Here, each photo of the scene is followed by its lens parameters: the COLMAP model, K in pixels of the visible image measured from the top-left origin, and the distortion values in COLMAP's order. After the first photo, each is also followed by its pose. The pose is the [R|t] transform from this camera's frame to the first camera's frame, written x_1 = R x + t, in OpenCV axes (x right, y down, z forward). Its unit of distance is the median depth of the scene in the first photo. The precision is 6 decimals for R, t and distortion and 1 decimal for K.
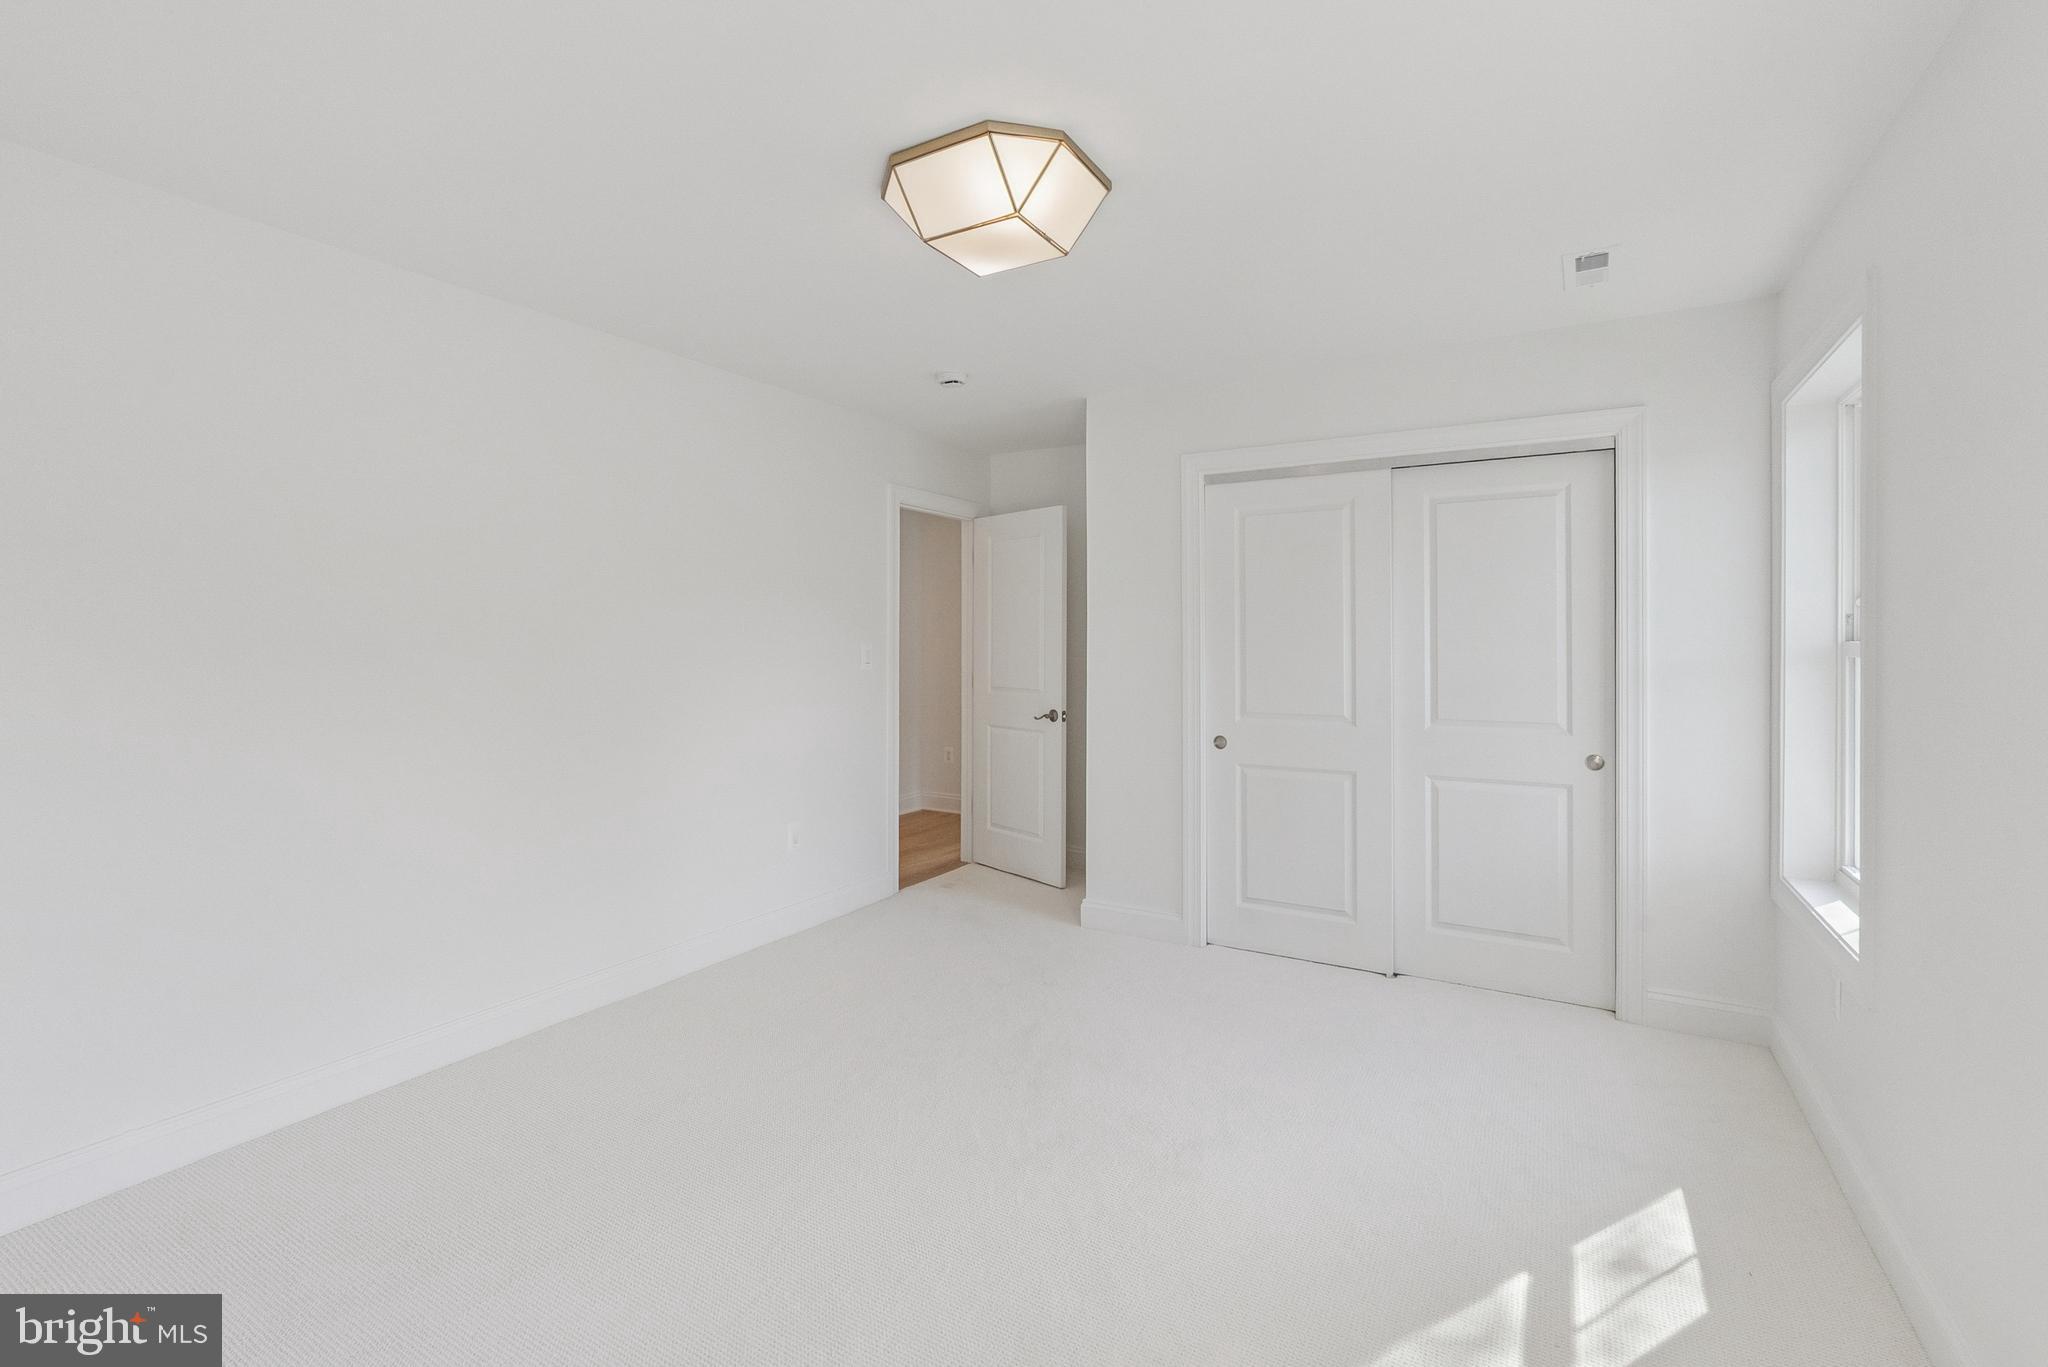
lens RADIAL K [[939.7, 0, 1034.6], [0, 939.7, 640.3], [0, 0, 1]] dist [-0.001527, -0.000022]
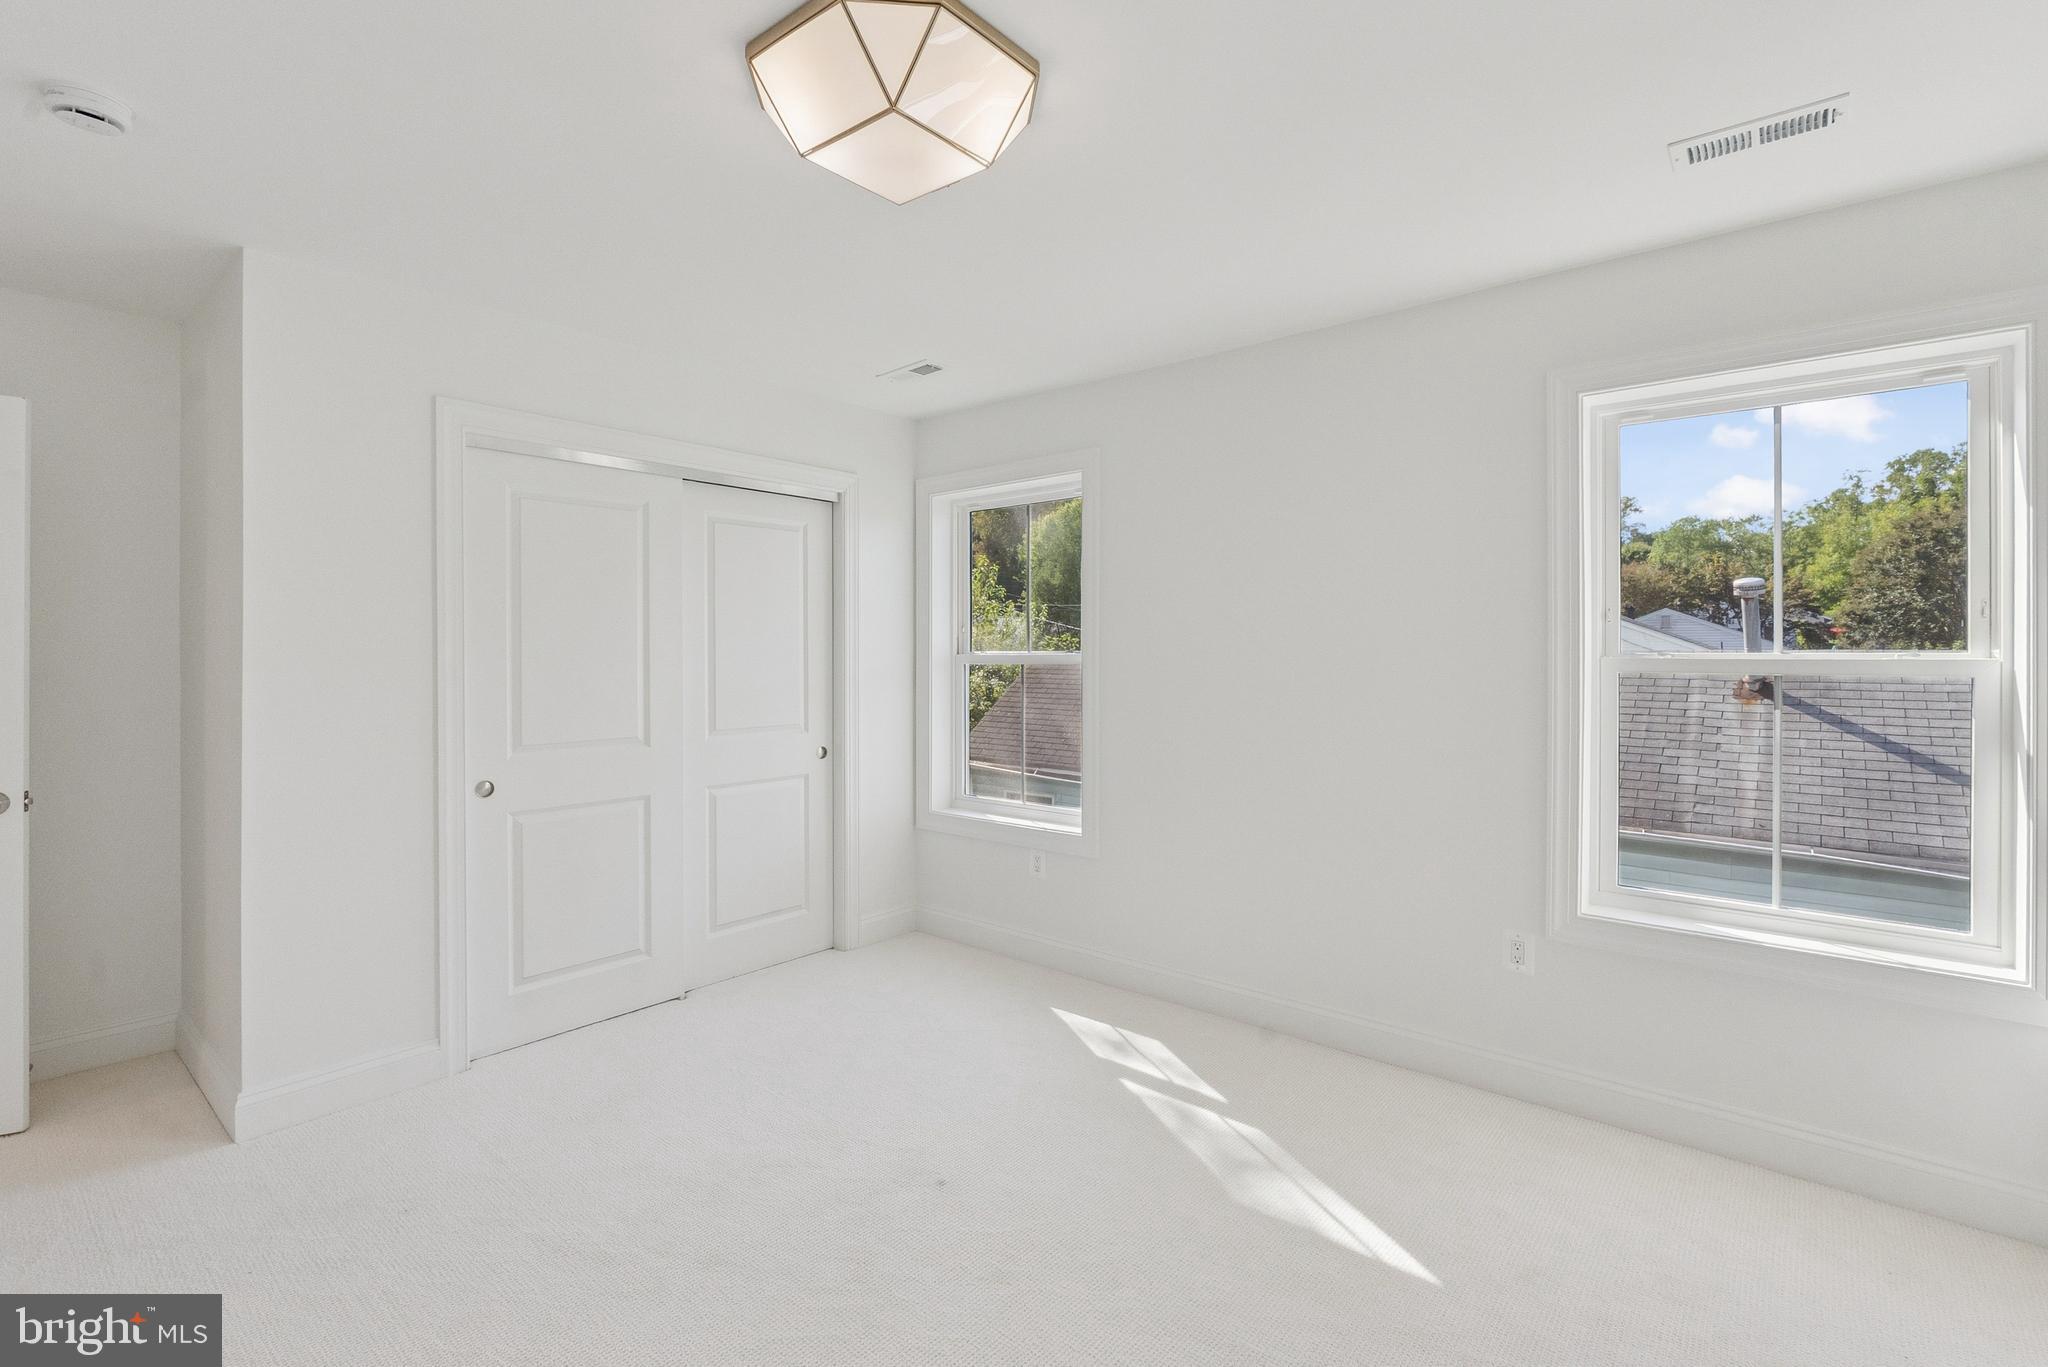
lens RADIAL K [[911.6, 0, 1028.8], [0, 911.6, 657.9], [0, 0, 1]] dist [-0.000798, -0.000174]
pose [[0.172264, -0.000684, 0.985051, -0.533986], [0.003042, 0.999995, 0.000162, 0.005077], [-0.985046, 0.002969, 0.172265, 0.518181]]
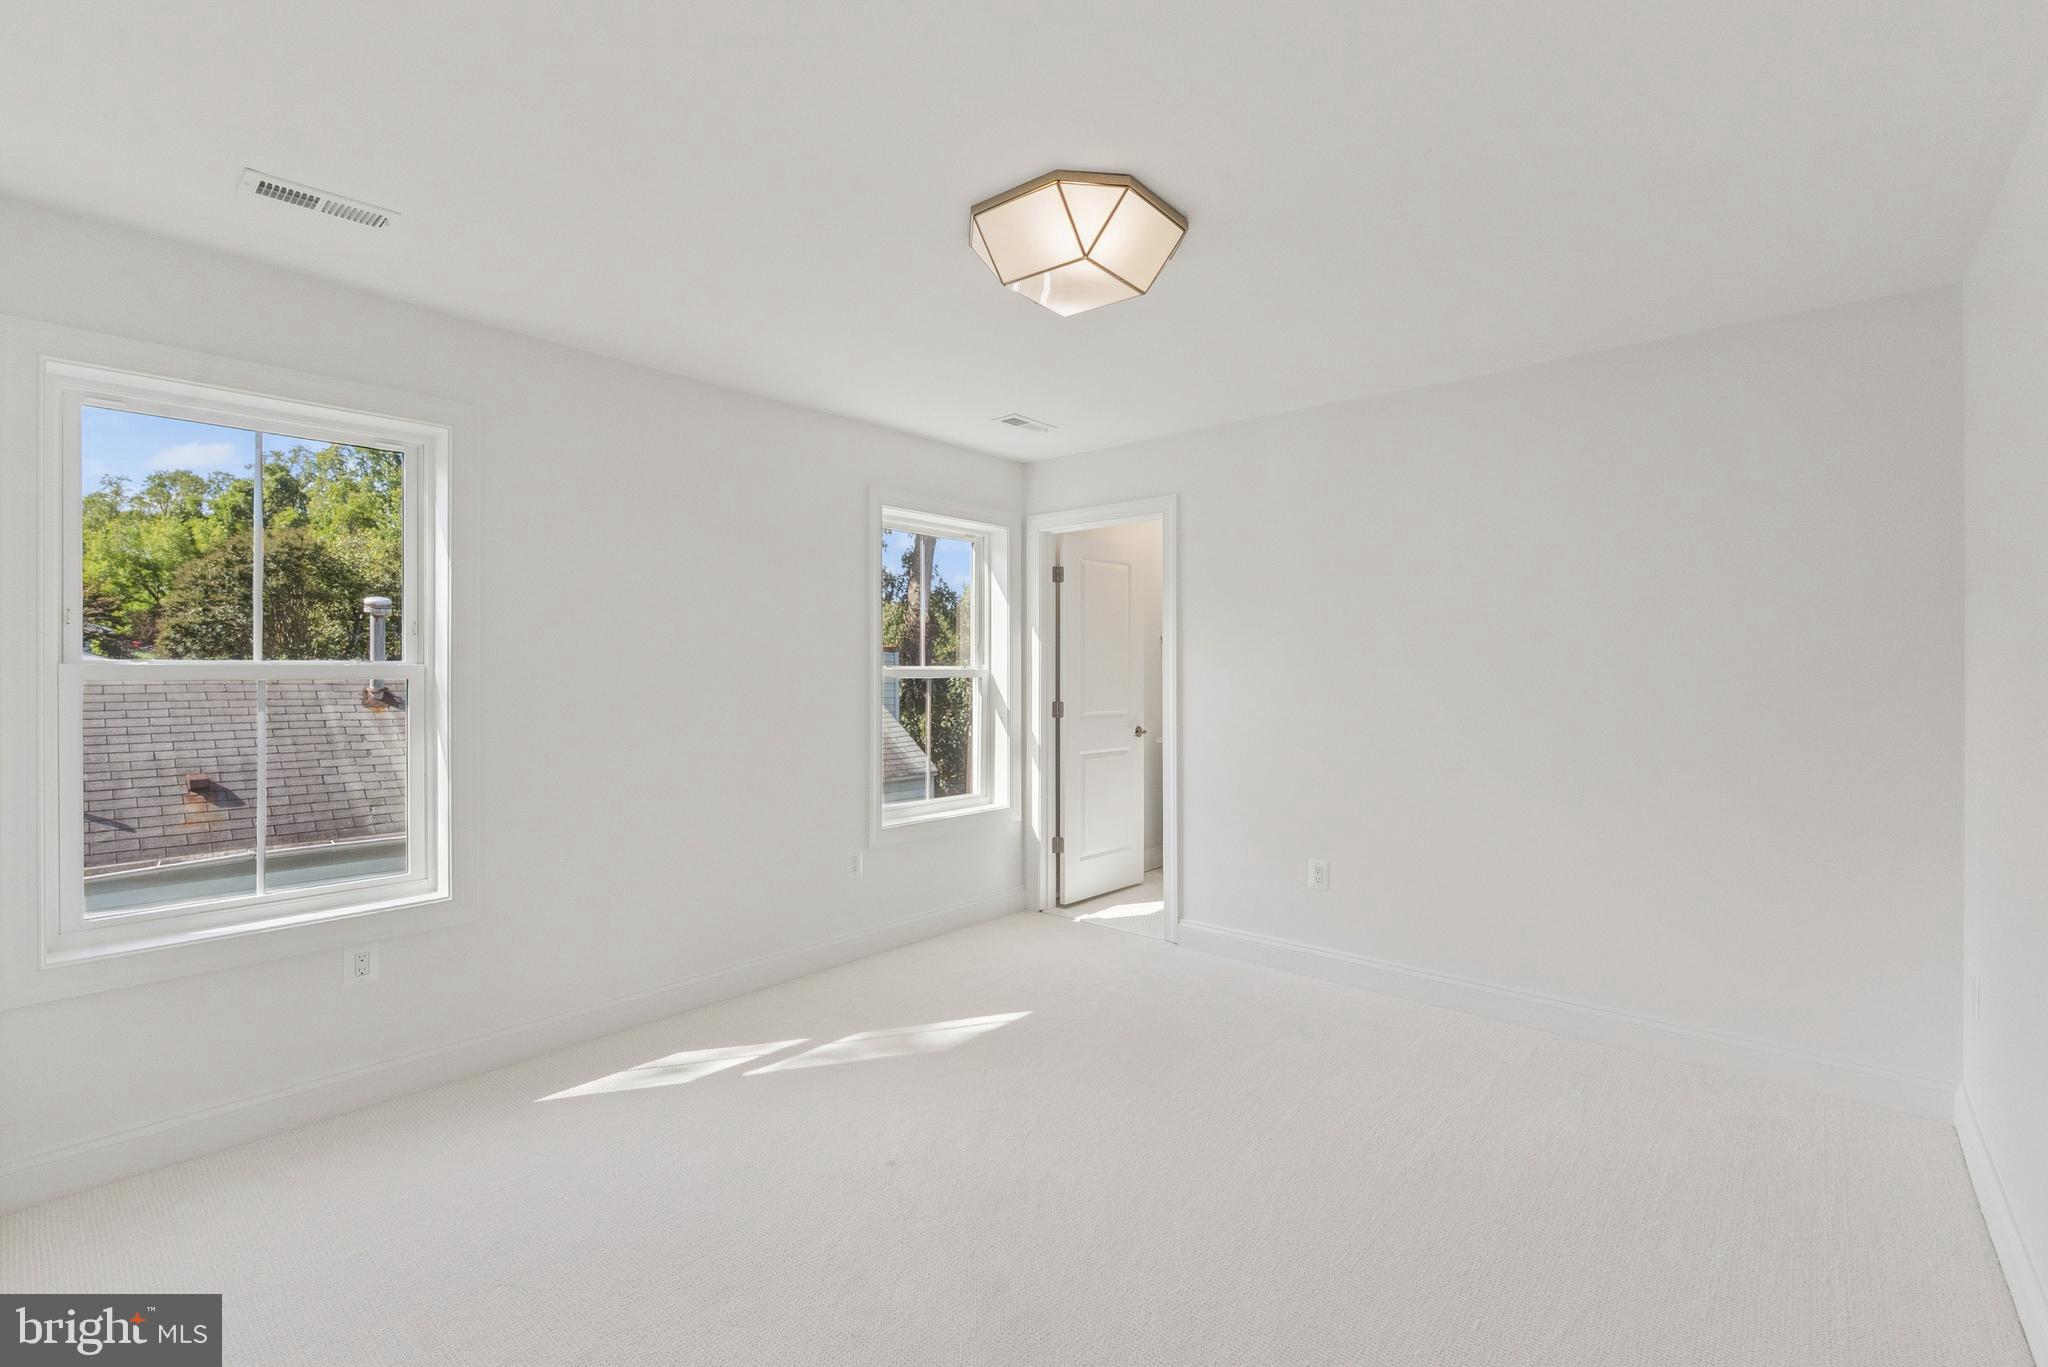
lens RADIAL K [[888.6, 0, 1024.0], [0, 888.6, 683.5], [0, 0, 1]] dist [-0.000589, -0.000033]
pose [[-0.977736, -0.001694, 0.209830, -0.134238], [0.002584, 0.999794, 0.020111, 0.003304], [-0.209821, 0.020205, -0.977531, 1.341268]]
